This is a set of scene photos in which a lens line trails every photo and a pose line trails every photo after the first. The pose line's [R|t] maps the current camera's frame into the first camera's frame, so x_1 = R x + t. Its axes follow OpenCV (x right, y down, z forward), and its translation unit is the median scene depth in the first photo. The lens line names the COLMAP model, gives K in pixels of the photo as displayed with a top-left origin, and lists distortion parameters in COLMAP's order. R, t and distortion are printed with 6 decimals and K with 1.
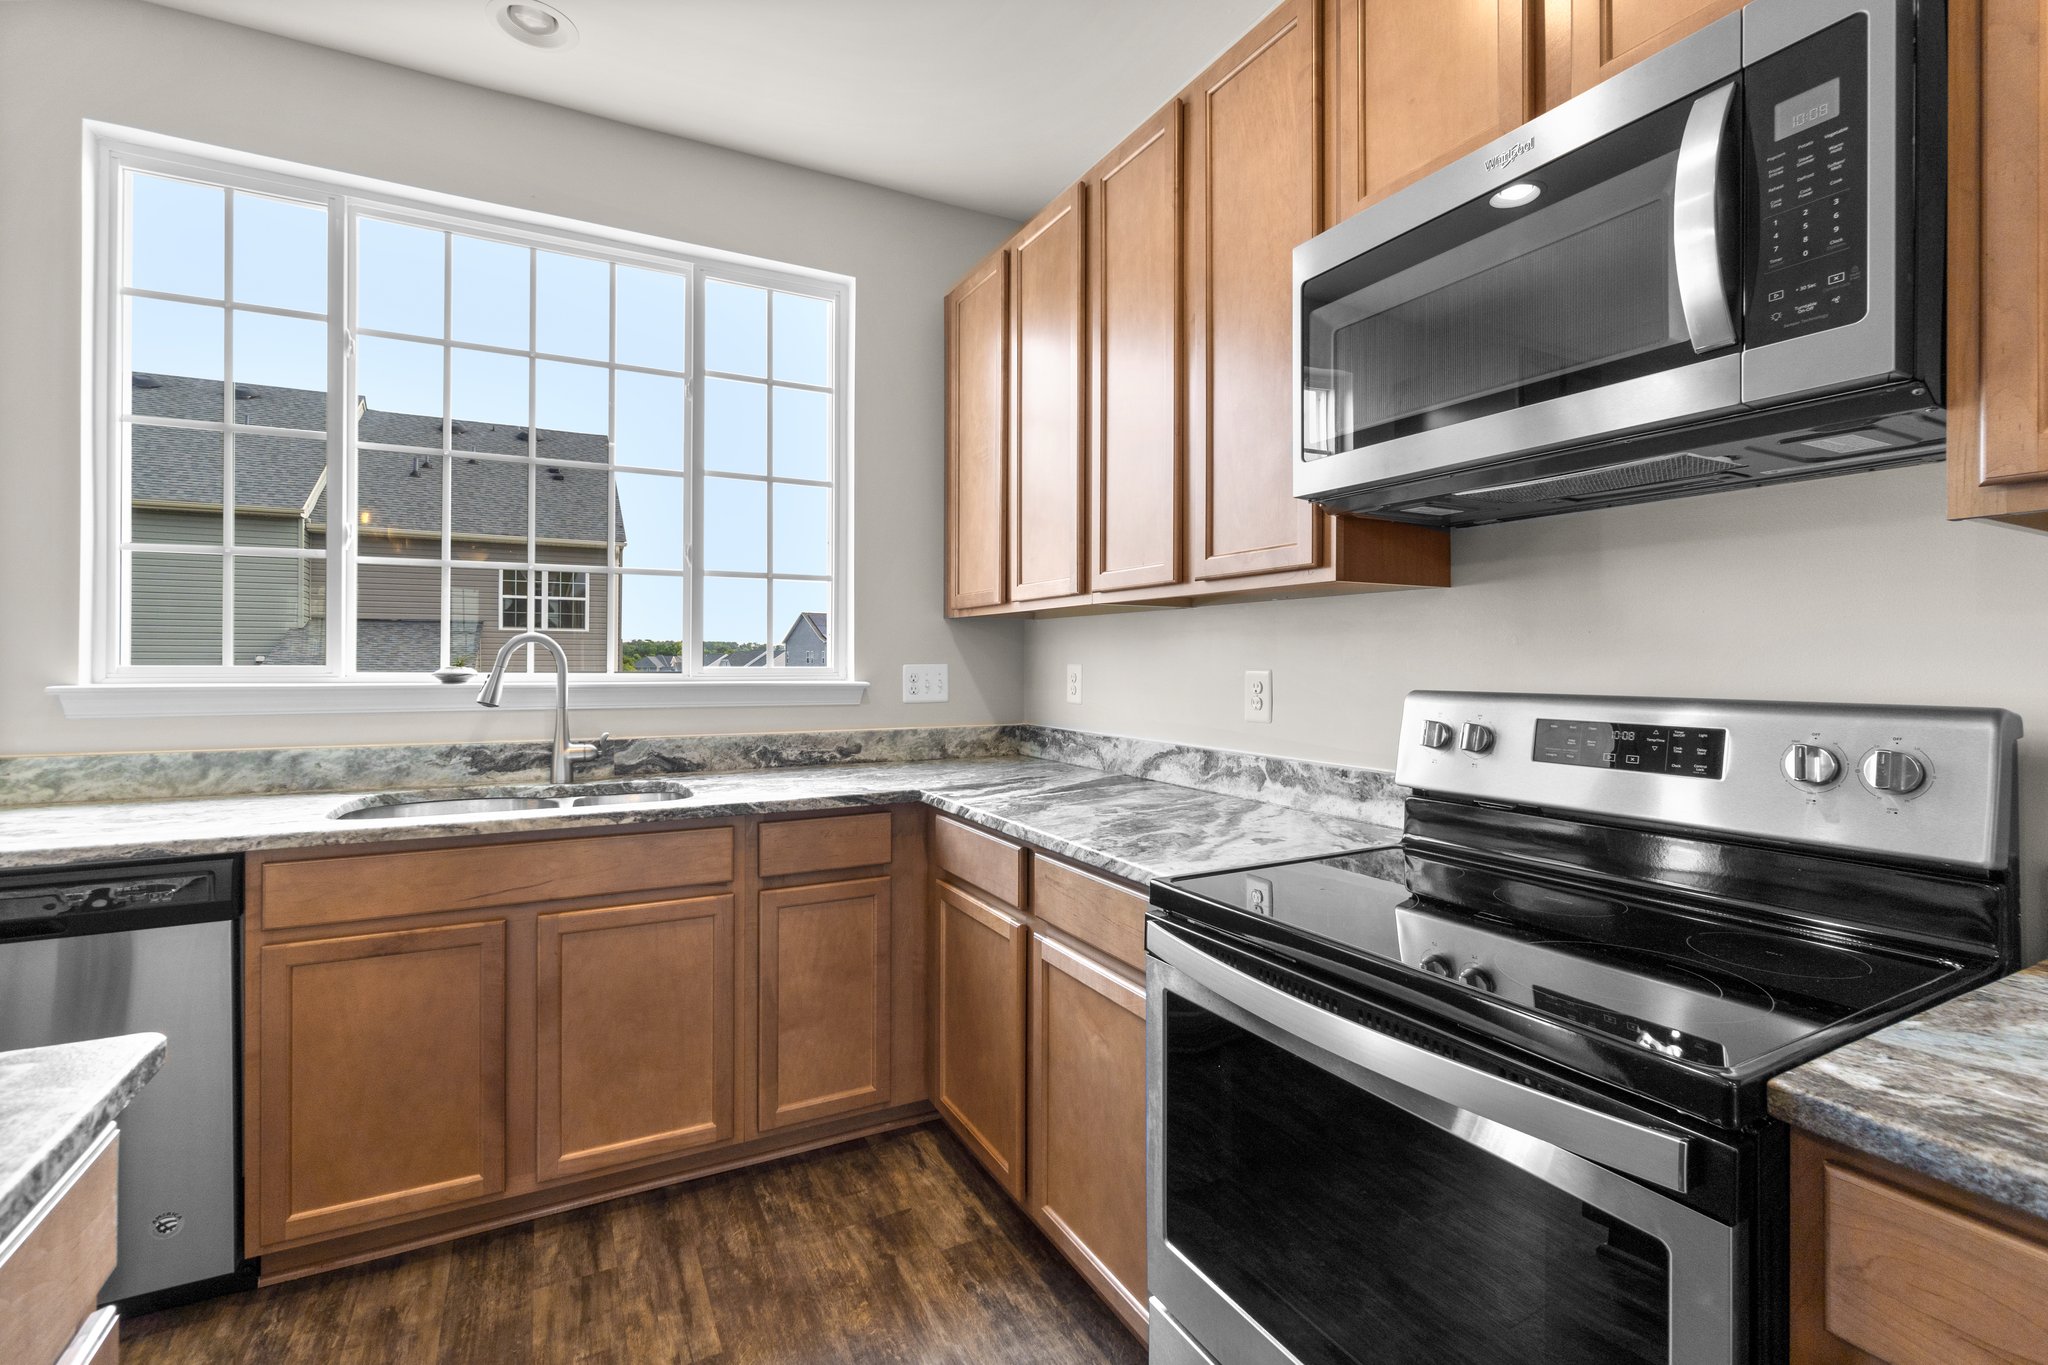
lens RADIAL K [[898.3, 0, 1020.8], [0, 898.3, 655.4], [0, 0, 1]] dist [-0.002607, 0.001784]
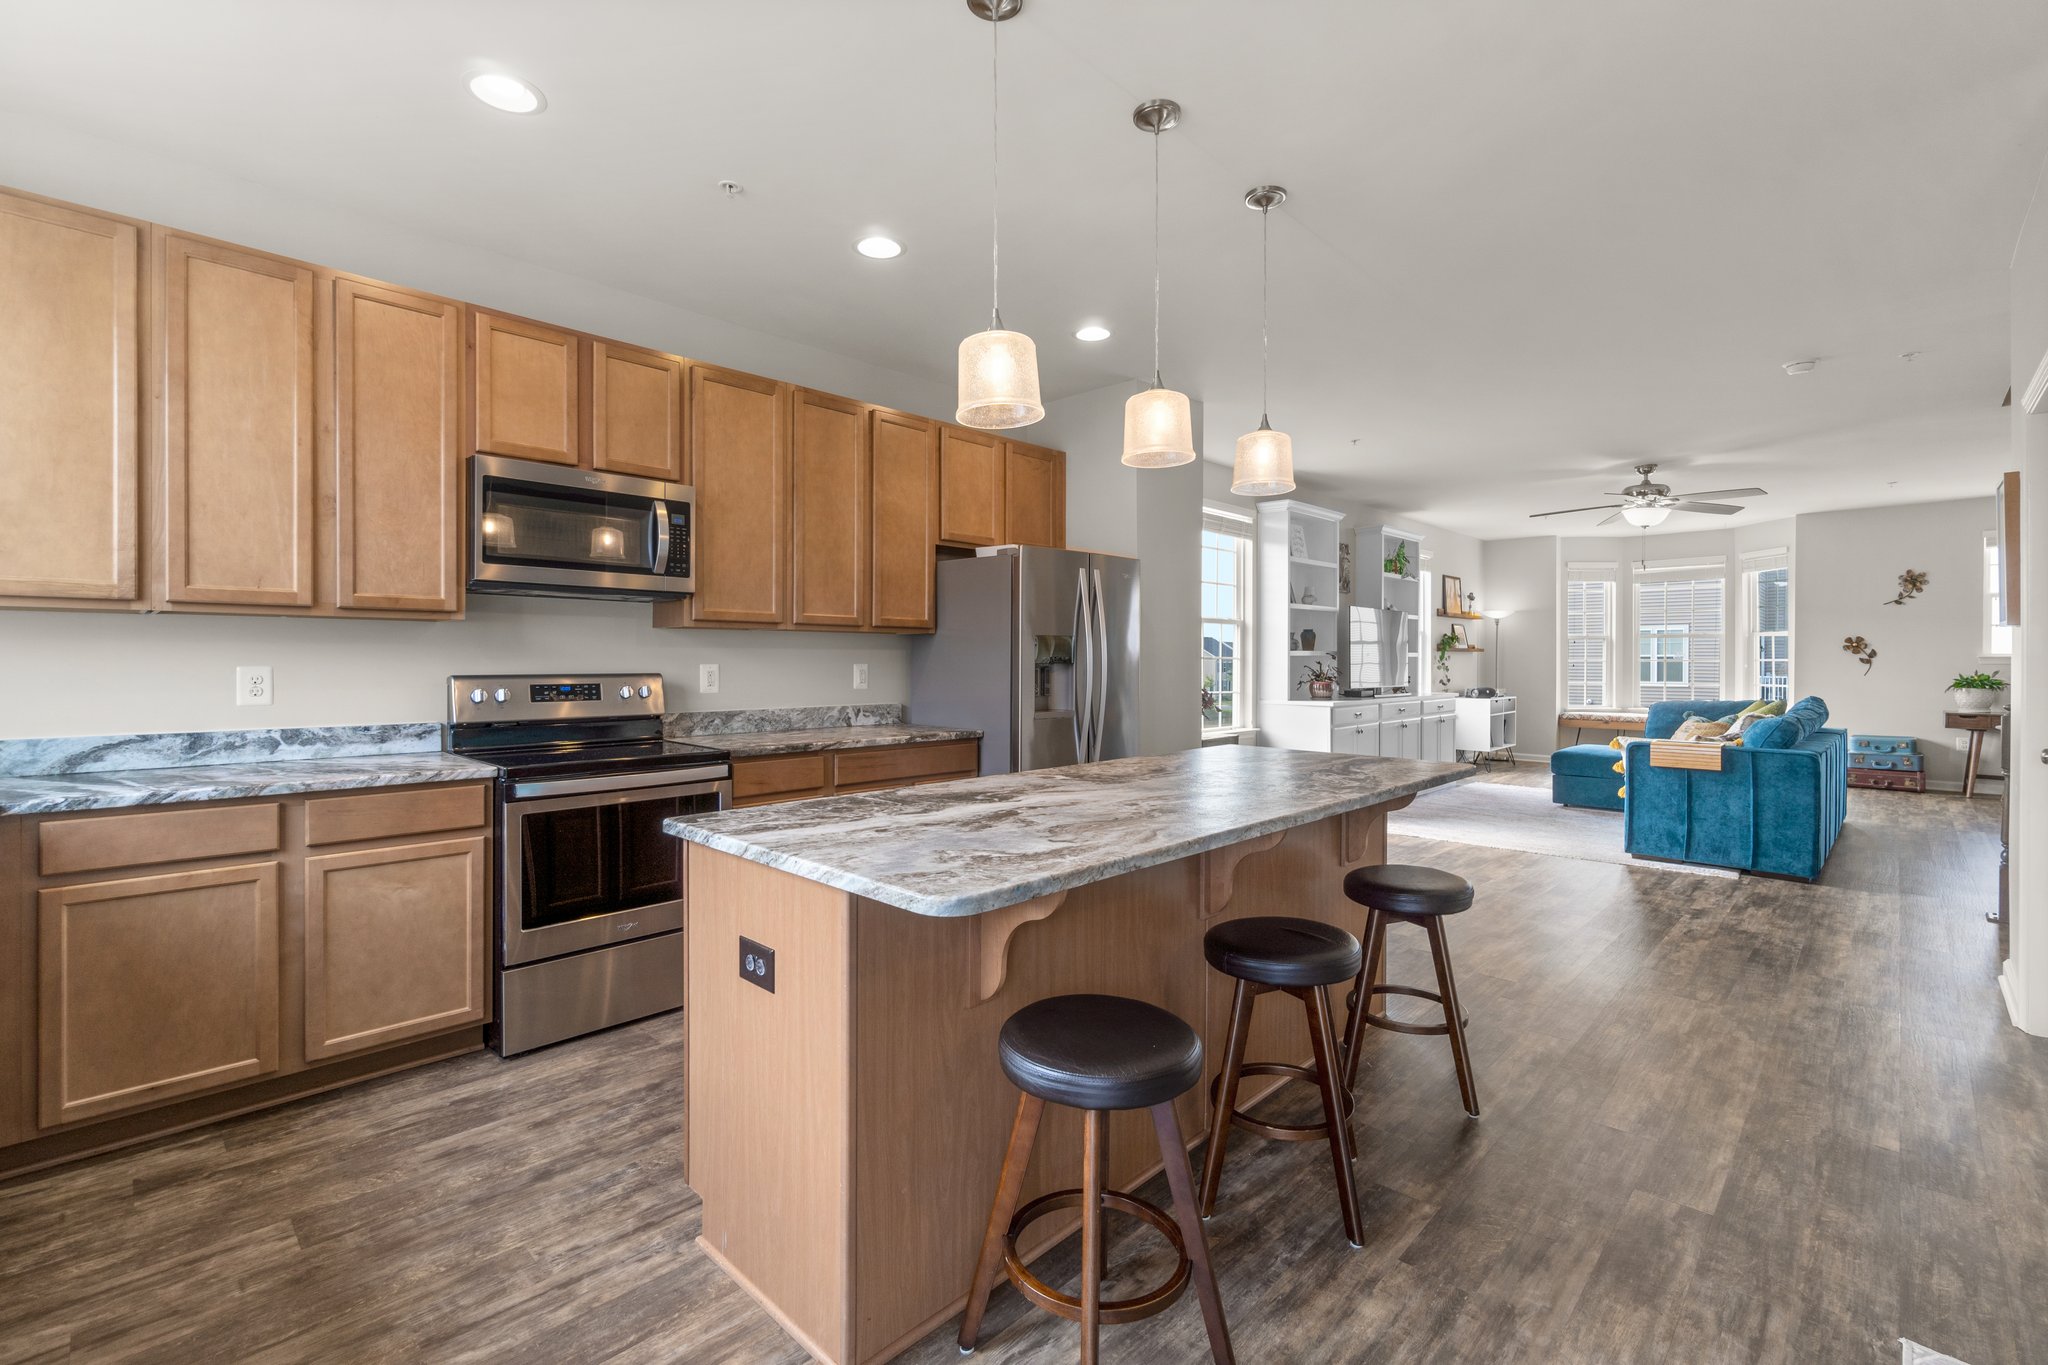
lens RADIAL K [[898.3, 0, 1032.2], [0, 898.3, 661.4], [0, 0, 1]] dist [-0.002607, 0.001784]
pose [[-0.314347, -0.004320, 0.949298, -1.413665], [-0.009511, 0.999954, 0.001401, -0.004716], [-0.949261, -0.008588, -0.314373, 0.325816]]
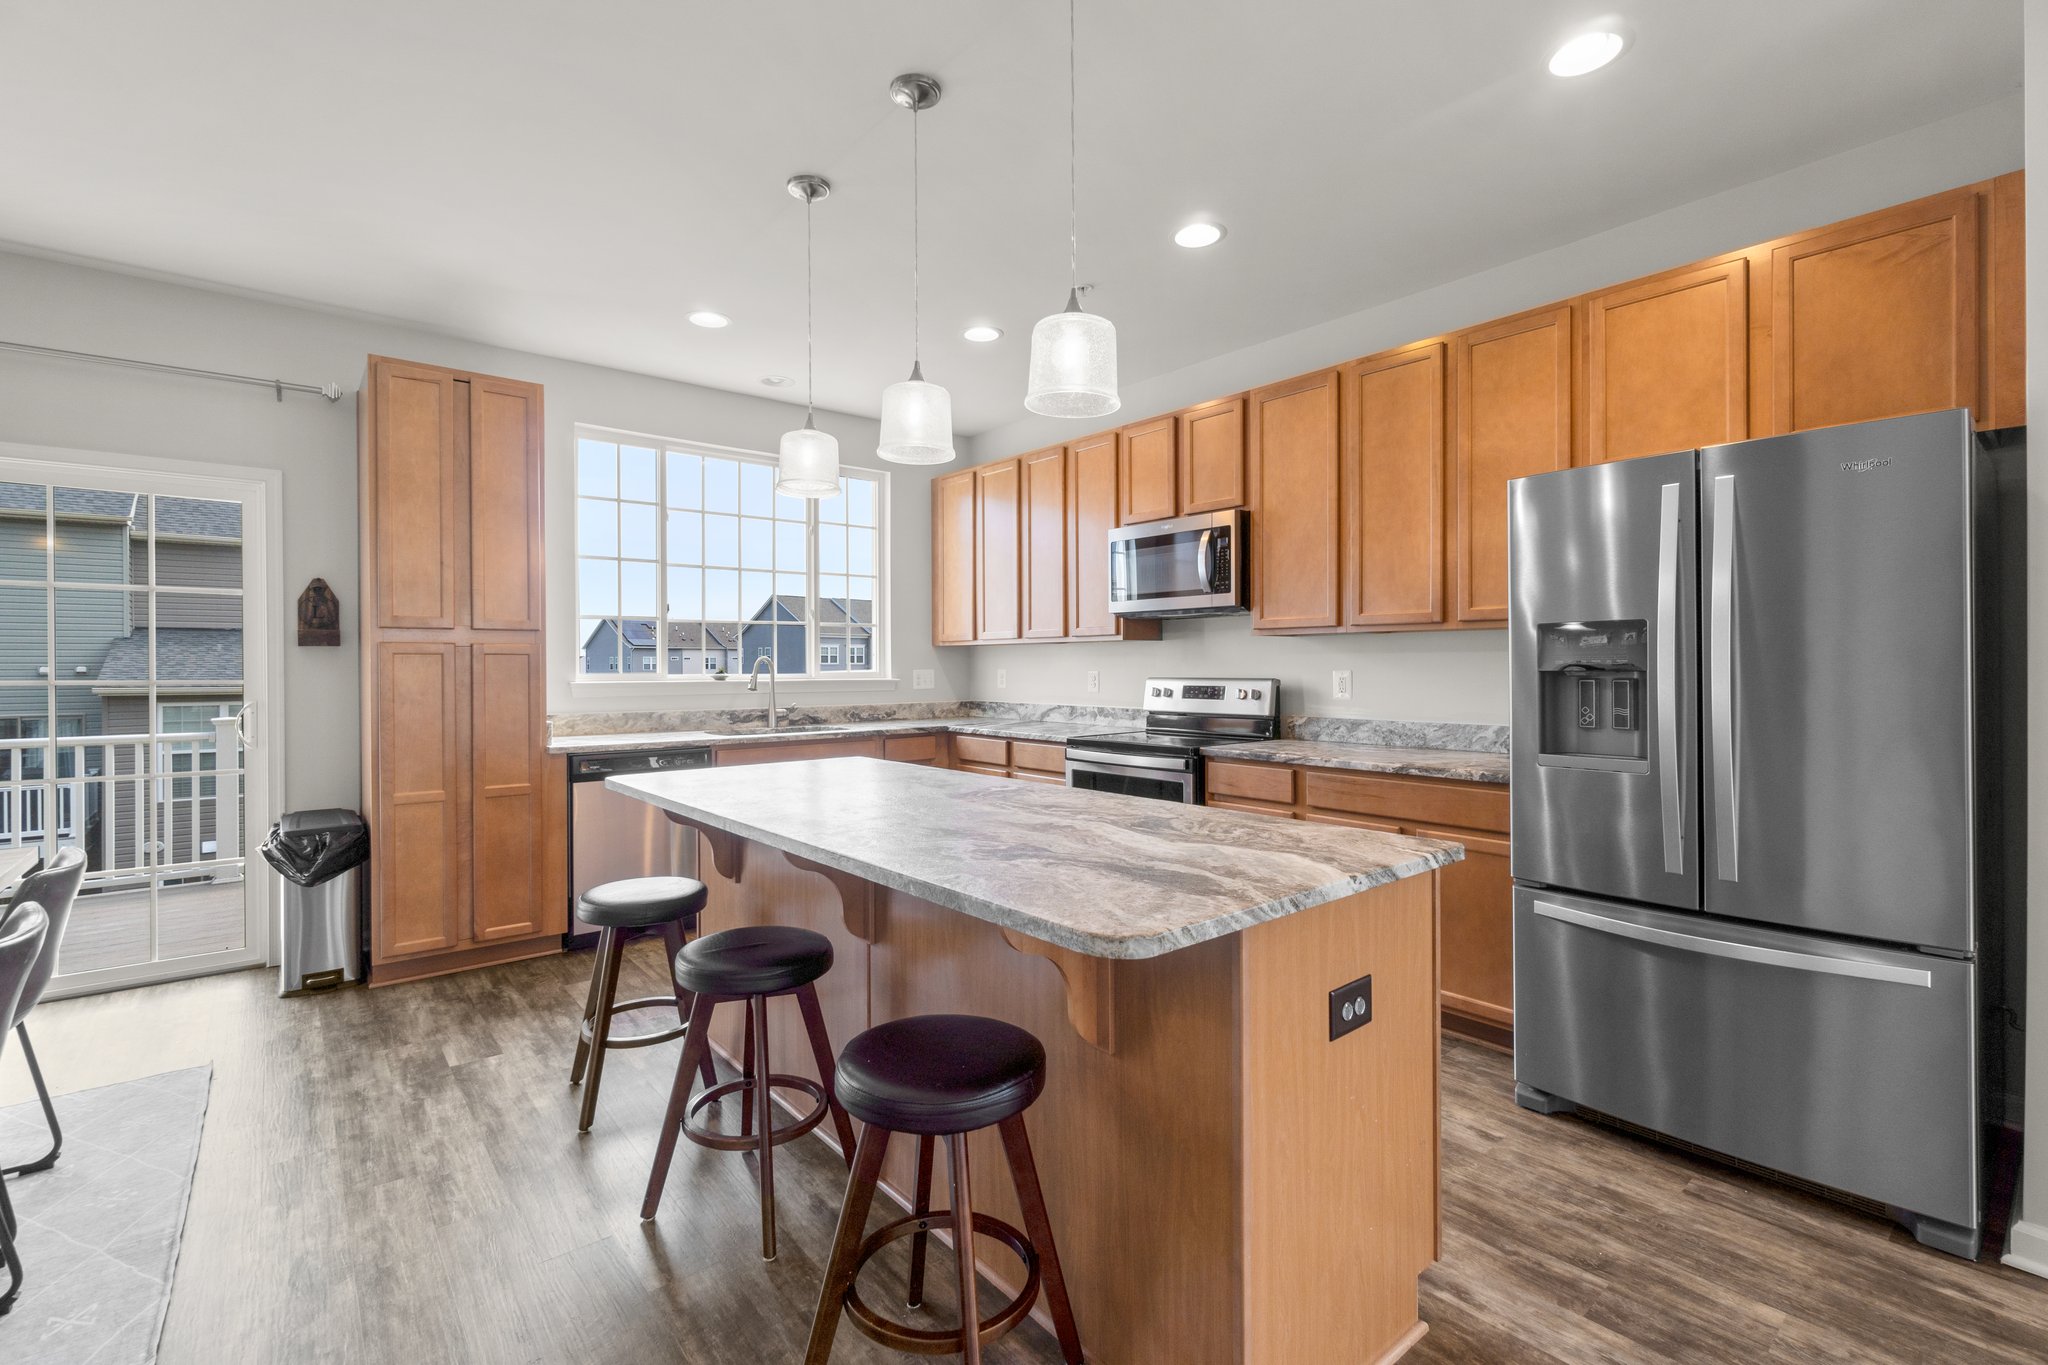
lens RADIAL K [[898.3, 0, 1013.1], [0, 898.3, 667.8], [0, 0, 1]] dist [-0.002607, 0.001784]
pose [[0.979758, -0.007028, 0.200060, -0.434716], [0.005237, 0.999941, 0.009479, -0.016523], [-0.200115, -0.008239, 0.979738, -1.333996]]
